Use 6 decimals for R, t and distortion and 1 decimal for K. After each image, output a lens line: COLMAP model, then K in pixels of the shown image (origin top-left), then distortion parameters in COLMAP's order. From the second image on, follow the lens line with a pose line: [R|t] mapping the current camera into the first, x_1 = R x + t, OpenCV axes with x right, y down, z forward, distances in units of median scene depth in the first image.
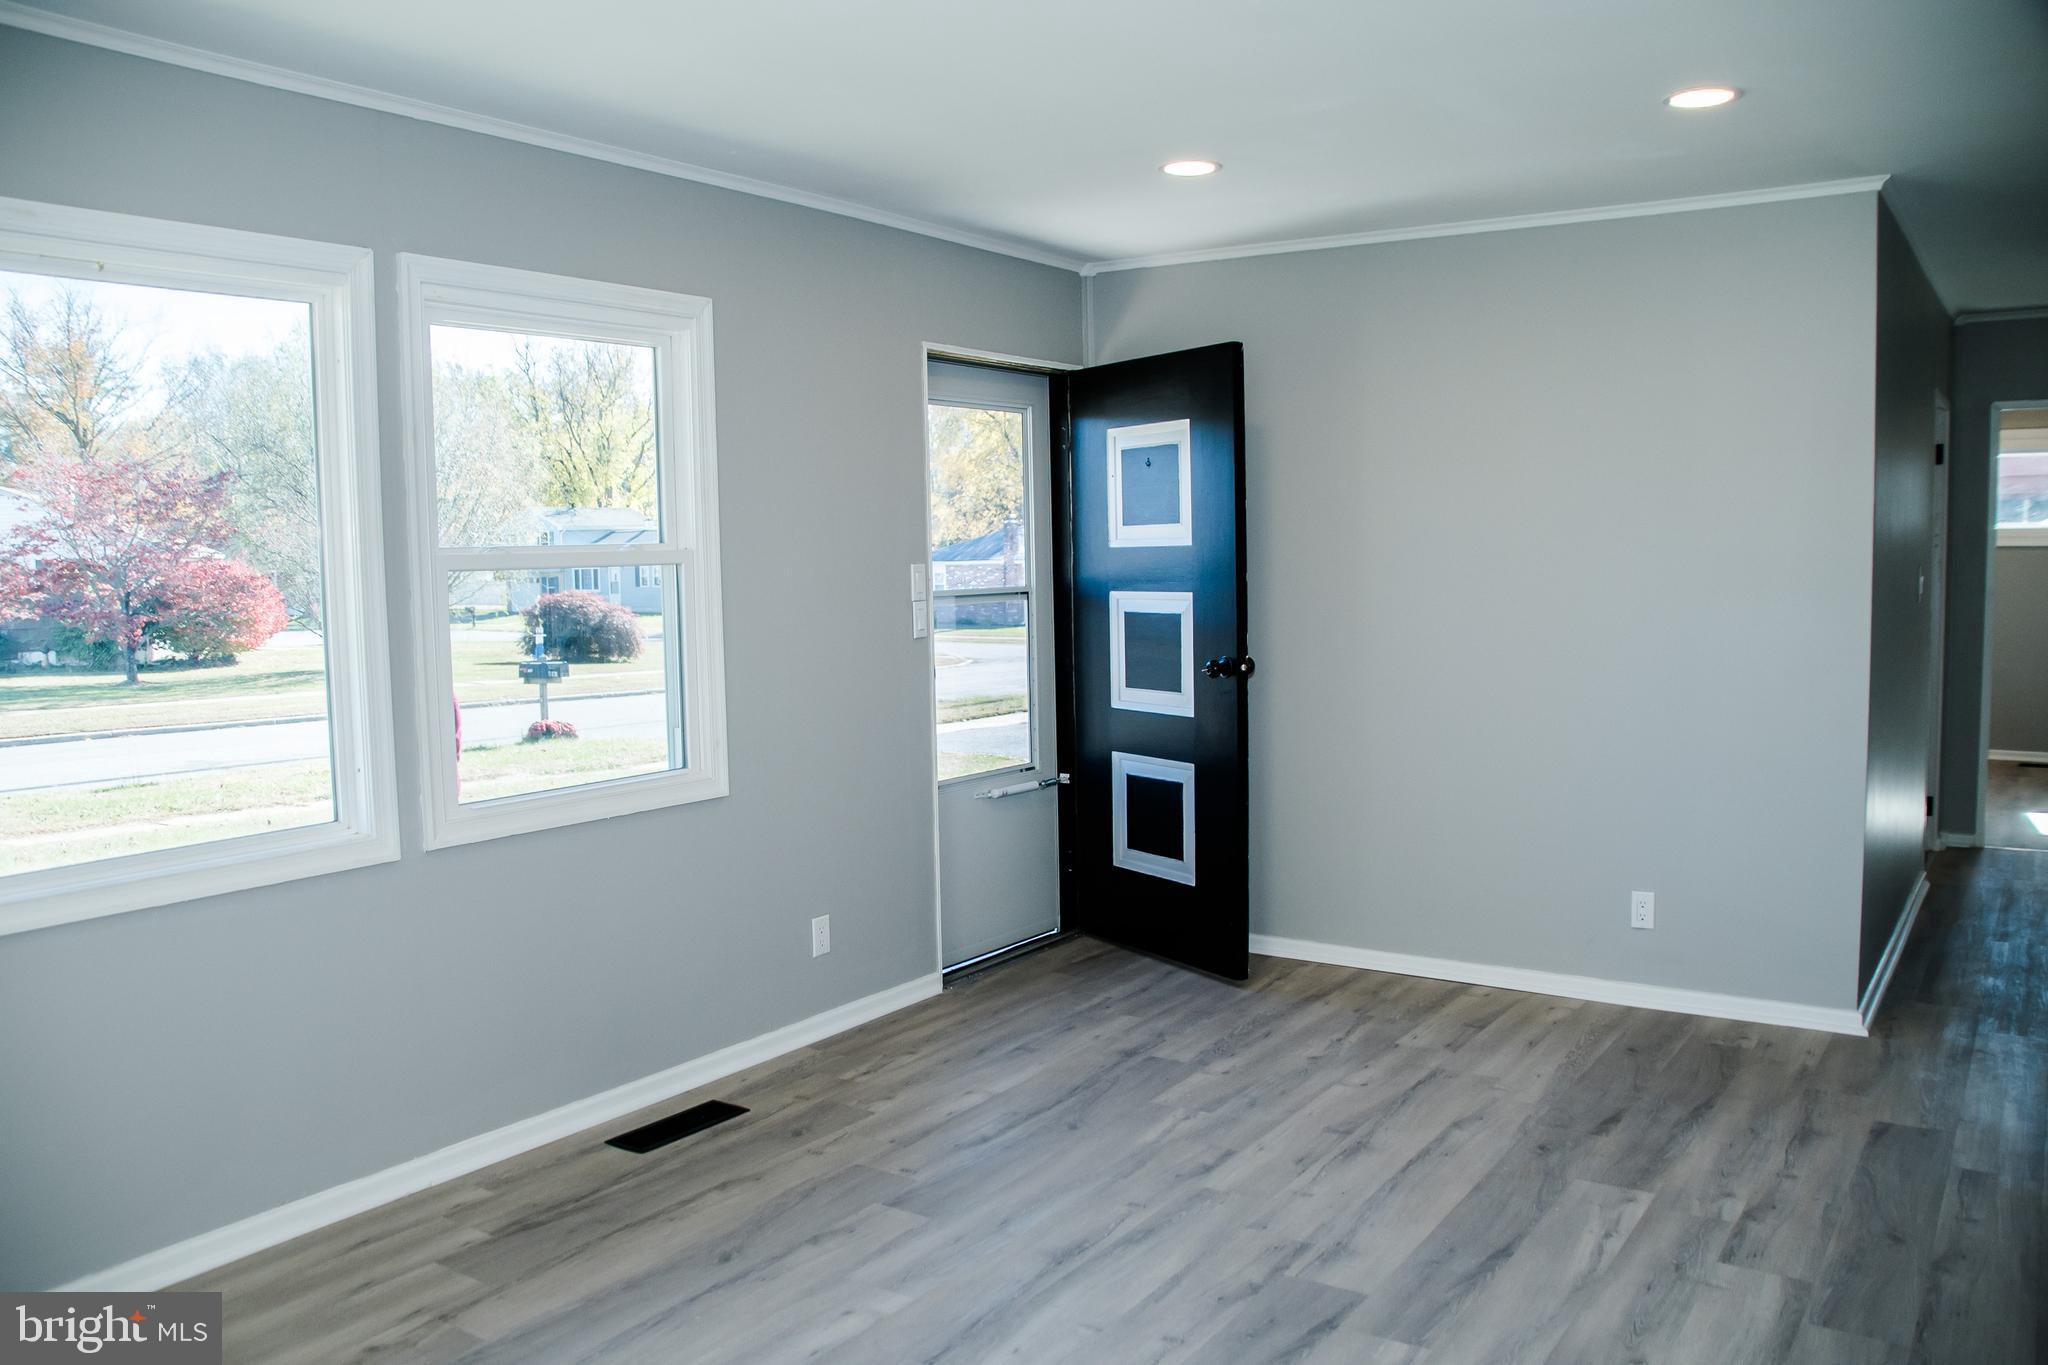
lens RADIAL K [[1658.9, 0, 1010.2], [0, 1658.9, 684.0], [0, 0, 1]] dist [-0.127479, 0.088318]
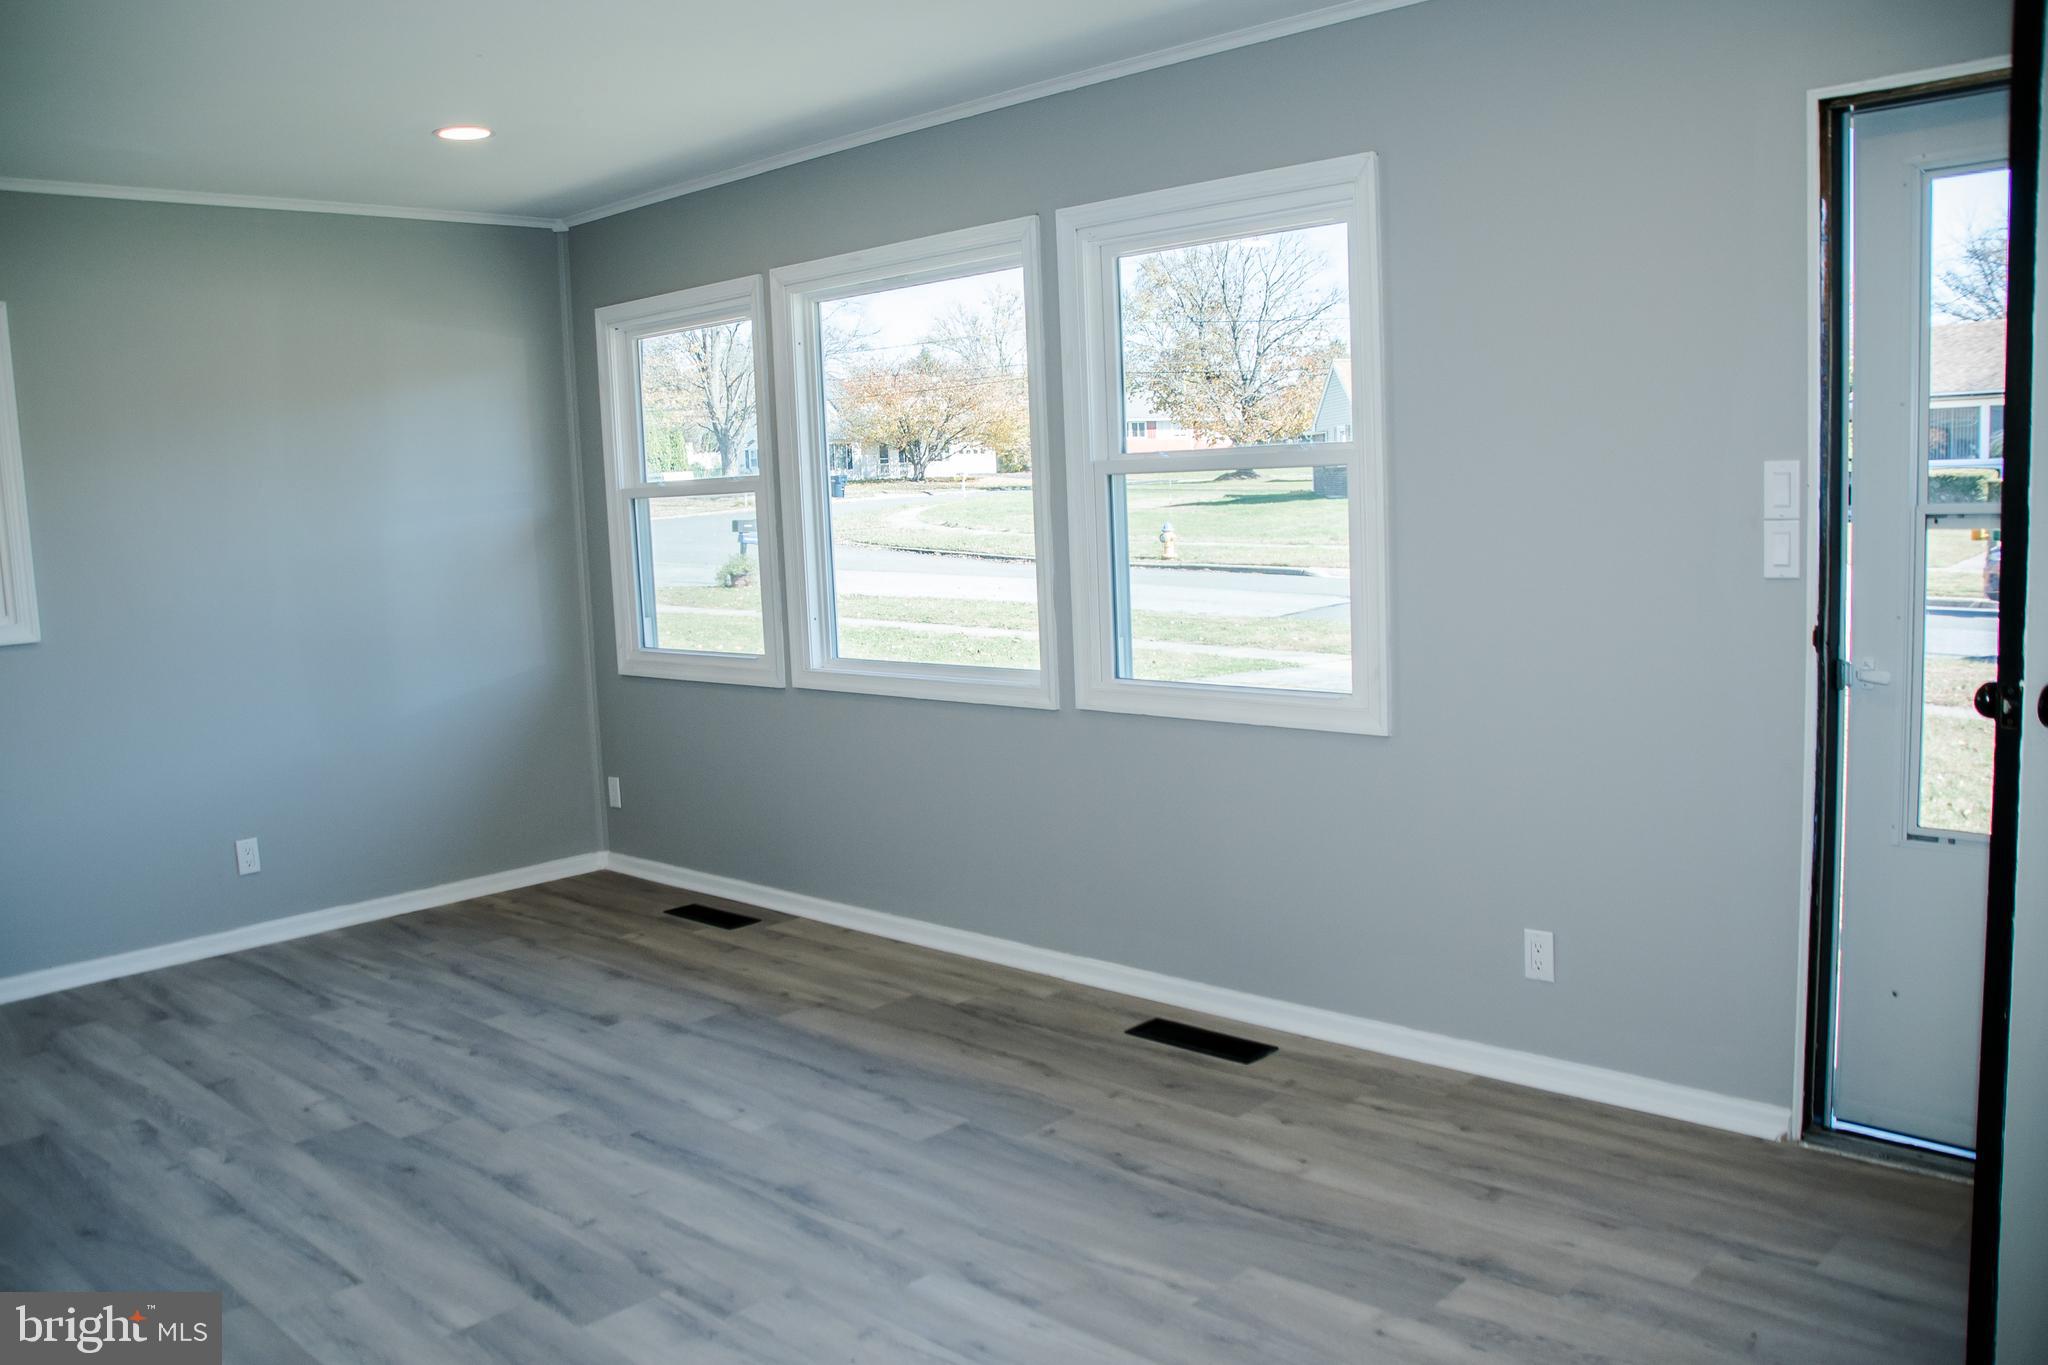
lens RADIAL K [[1658.9, 0, 1017.7], [0, 1658.9, 694.3], [0, 0, 1]] dist [-0.127479, 0.088318]
pose [[-0.181296, 0.145914, -0.972544, 0.799804], [-0.028114, 0.987758, 0.153438, -0.094870], [0.983027, 0.055160, -0.174974, 1.097431]]
